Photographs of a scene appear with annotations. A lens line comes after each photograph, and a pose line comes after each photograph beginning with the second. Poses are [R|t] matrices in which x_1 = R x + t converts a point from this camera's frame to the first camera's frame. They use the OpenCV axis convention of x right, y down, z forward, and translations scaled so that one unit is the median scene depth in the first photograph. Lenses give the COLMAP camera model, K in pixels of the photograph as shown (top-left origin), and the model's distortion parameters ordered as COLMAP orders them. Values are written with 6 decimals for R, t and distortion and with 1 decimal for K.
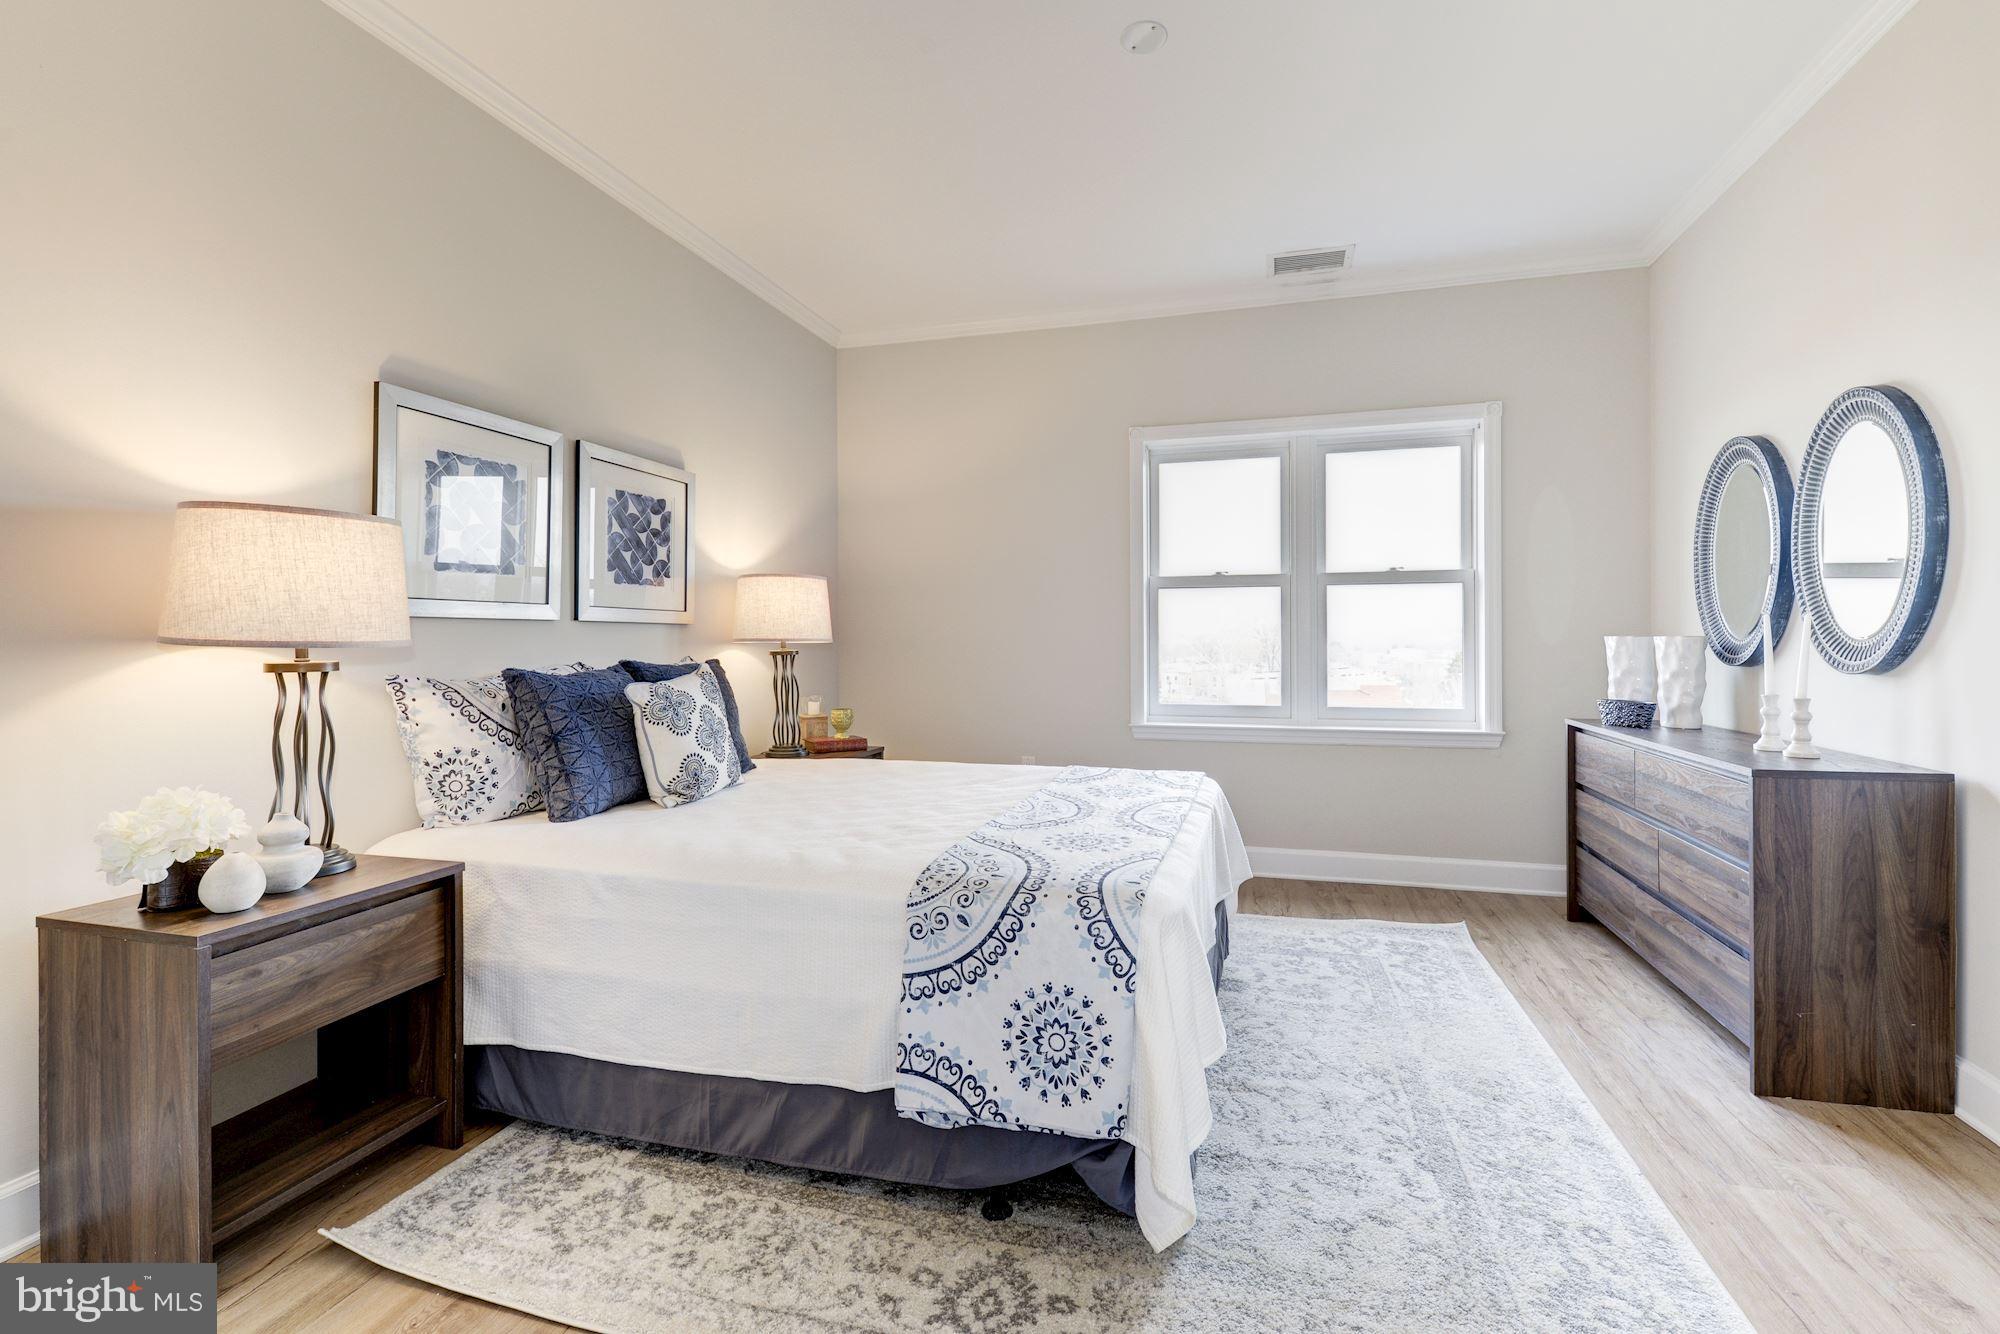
lens RADIAL K [[866.5, 0, 996.3], [0, 866.5, 640.1], [0, 0, 1]] dist [0.005895, -0.005593]
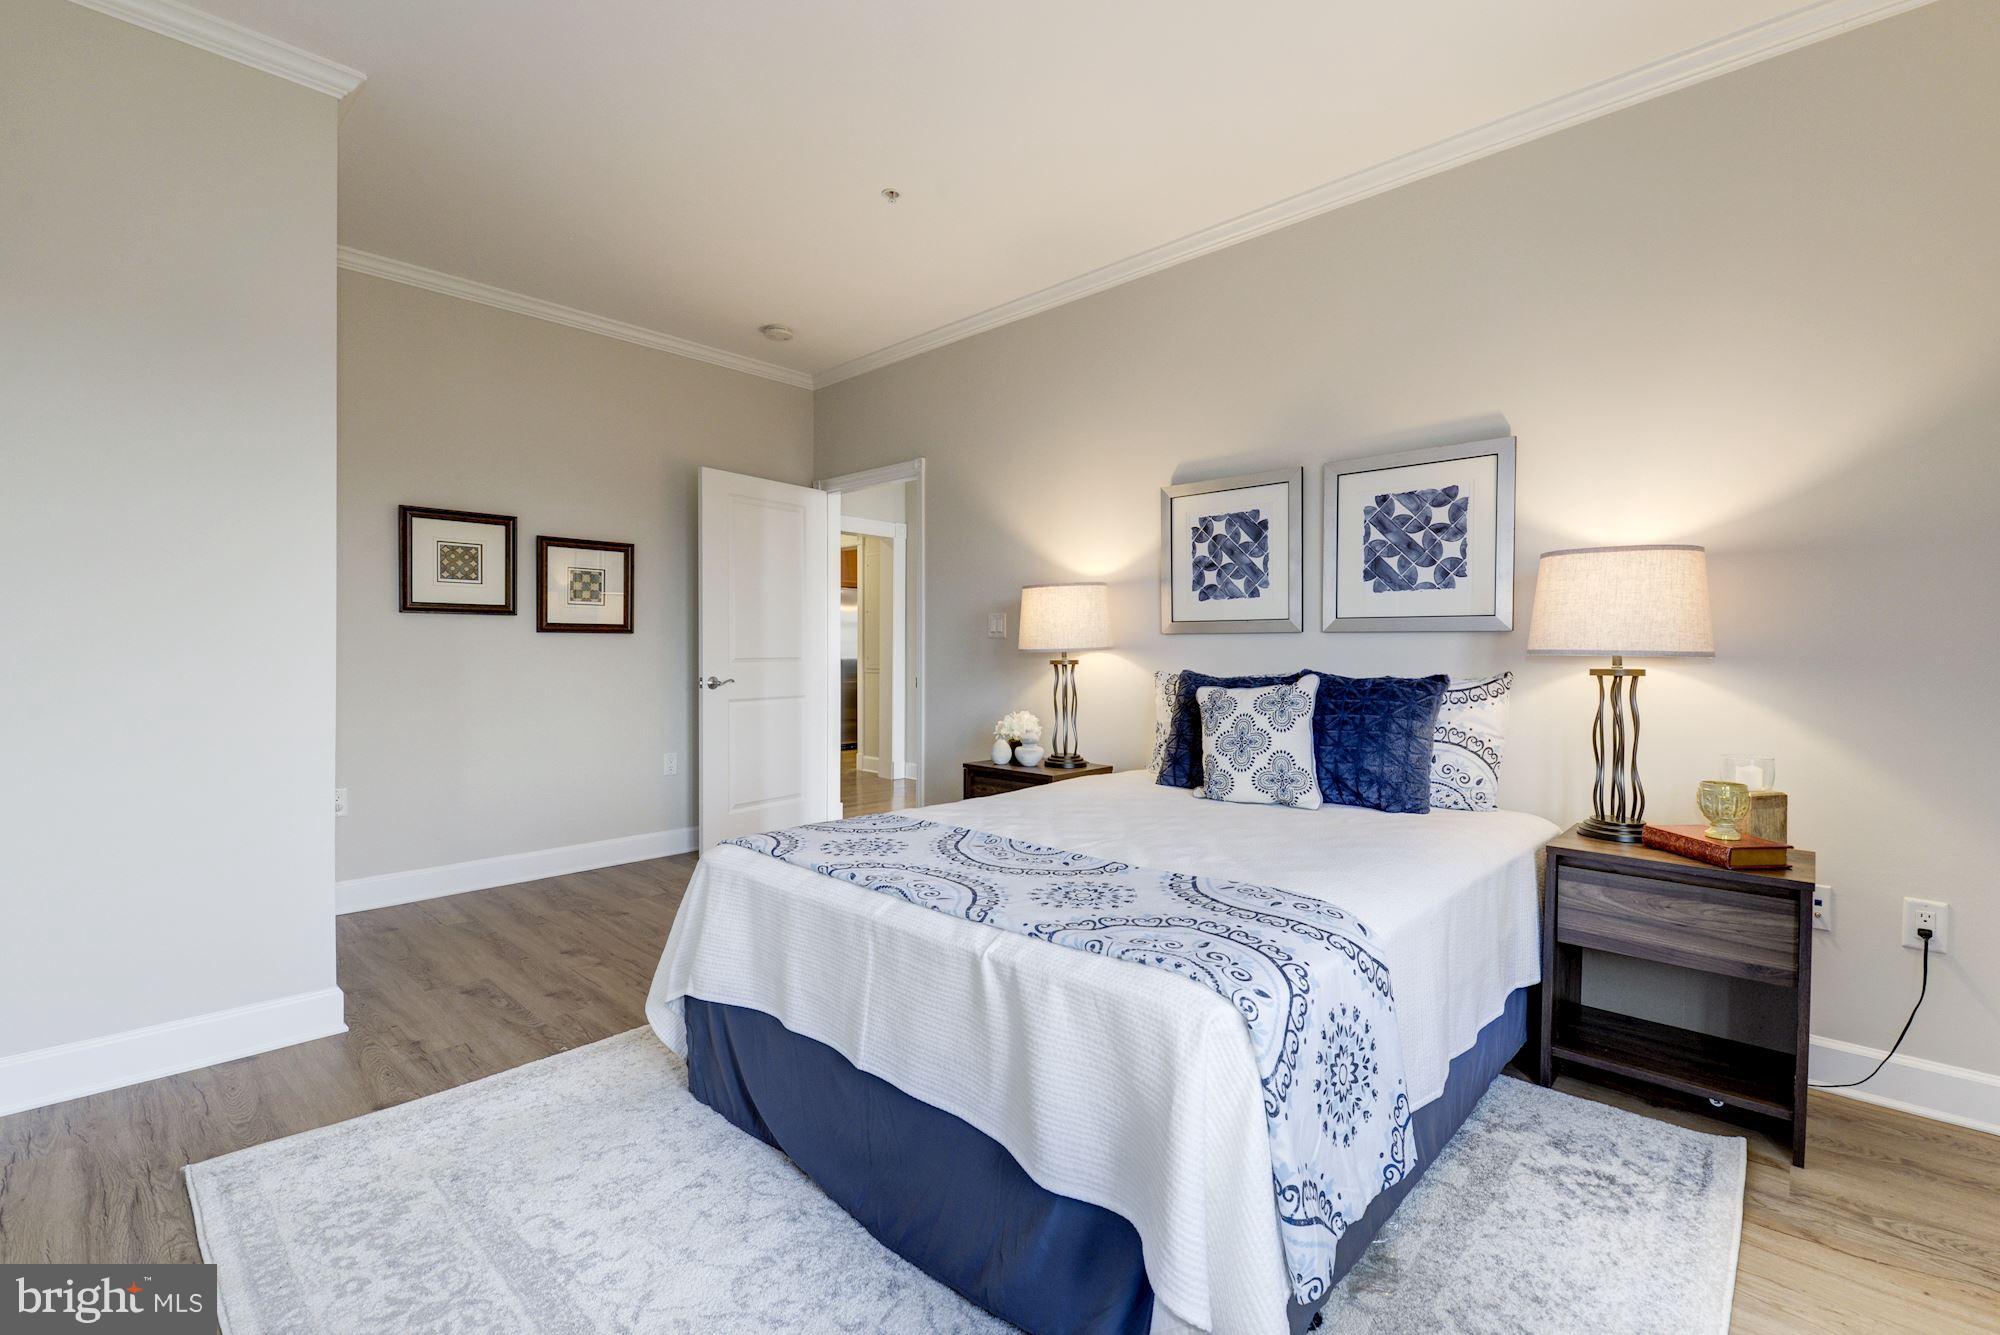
lens RADIAL K [[874.7, 0, 1011.1], [0, 874.7, 656.1], [0, 0, 1]] dist [0.003418, -0.004483]
pose [[-0.457496, 0.012559, -0.889123, 0.858221], [-0.002510, 0.999878, 0.015415, -0.010090], [0.889208, 0.009283, -0.457408, 1.481319]]
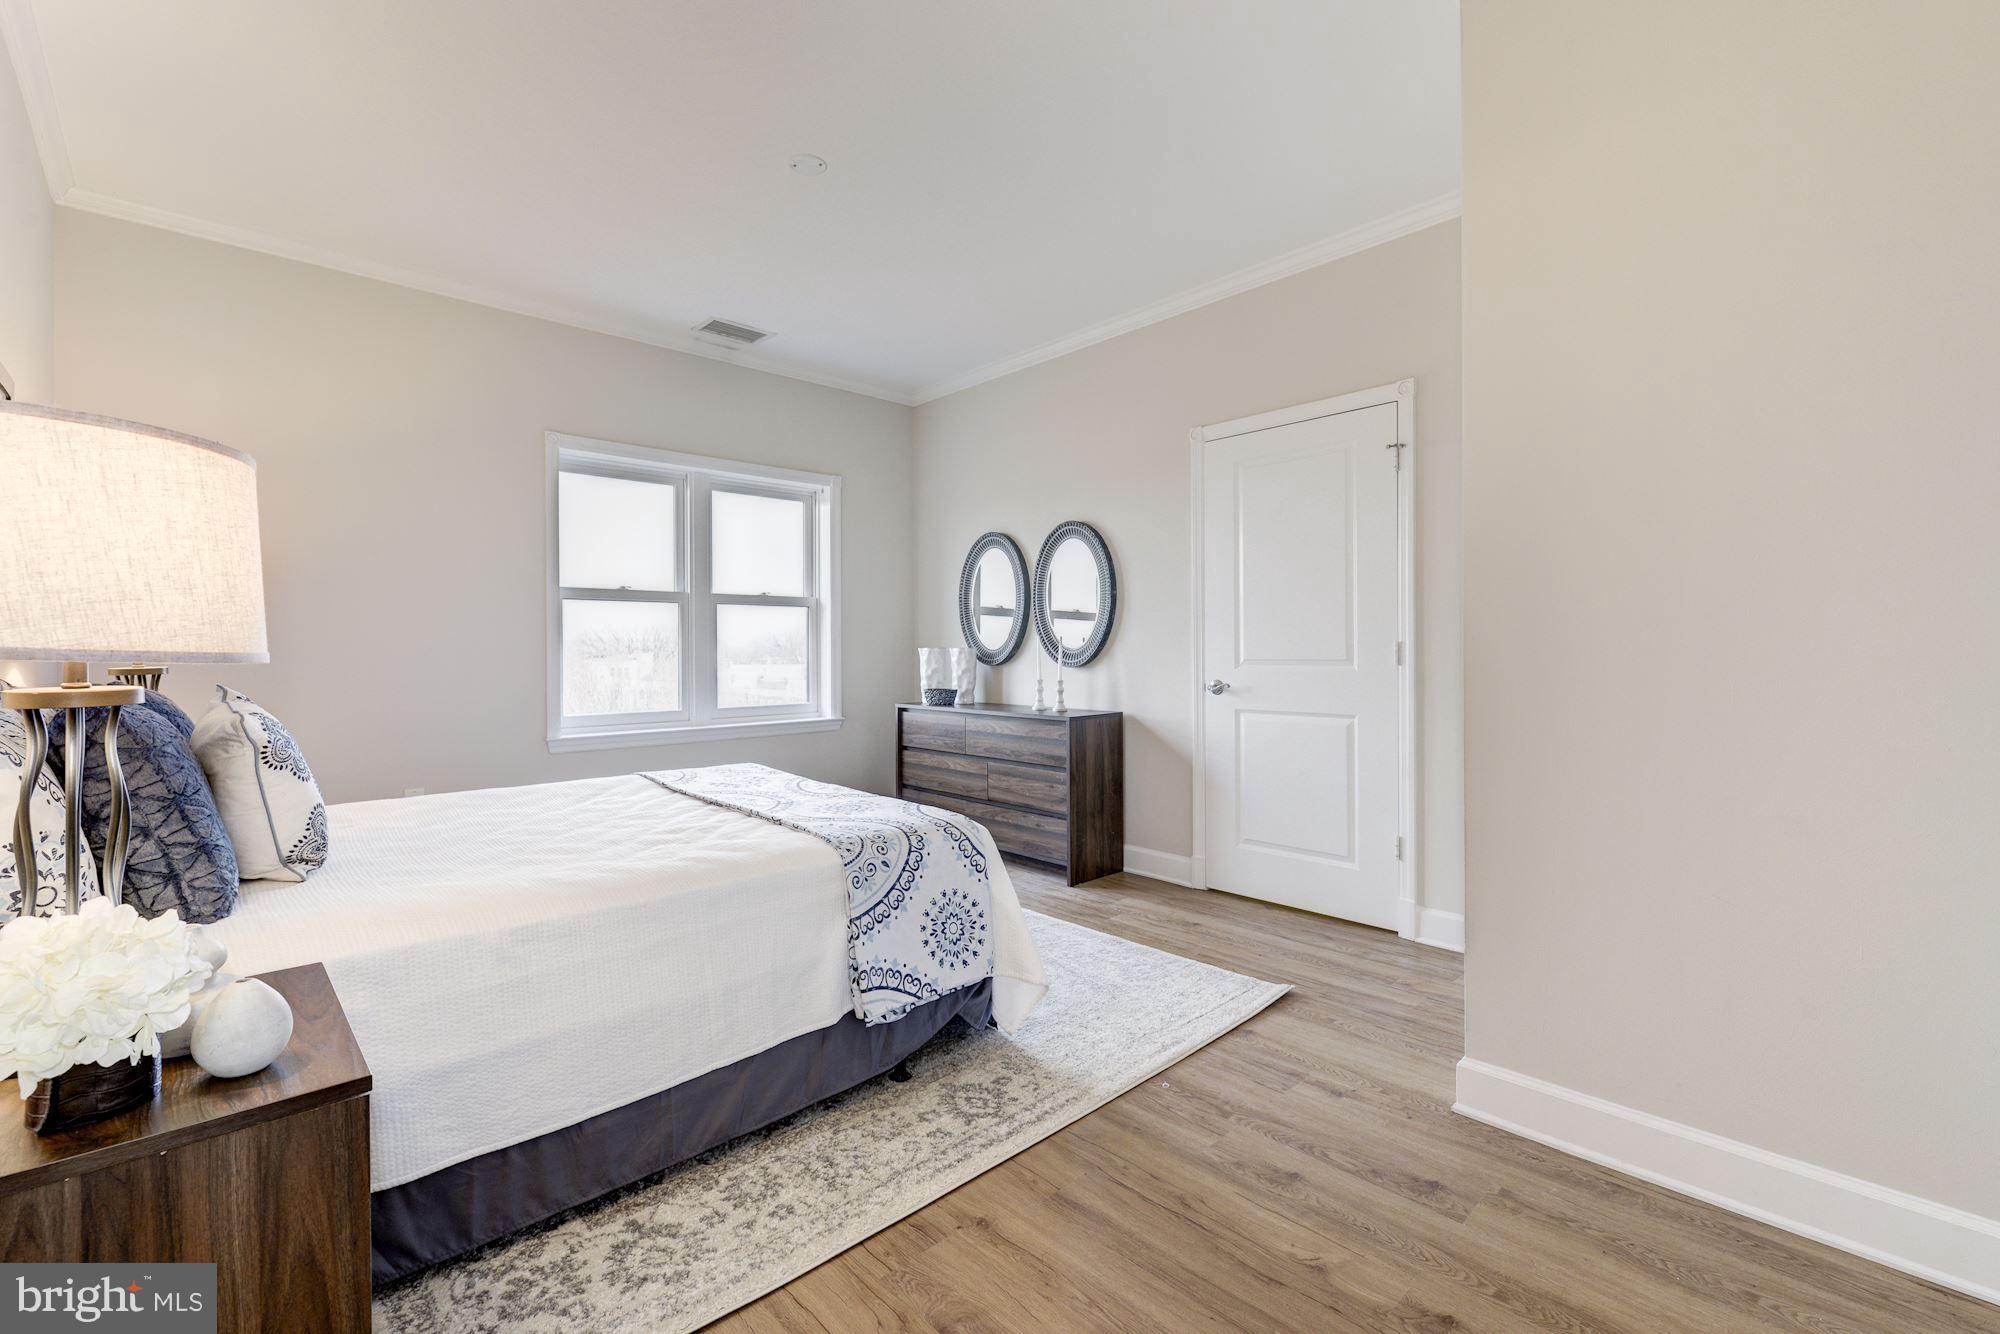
lens RADIAL K [[866.5, 0, 995.2], [0, 866.5, 652.6], [0, 0, 1]] dist [0.005895, -0.005593]
pose [[0.522739, -0.004089, 0.852483, -0.797029], [0.003615, 0.999990, 0.002580, 0.000960], [-0.852485, 0.001732, 0.522749, 0.131637]]
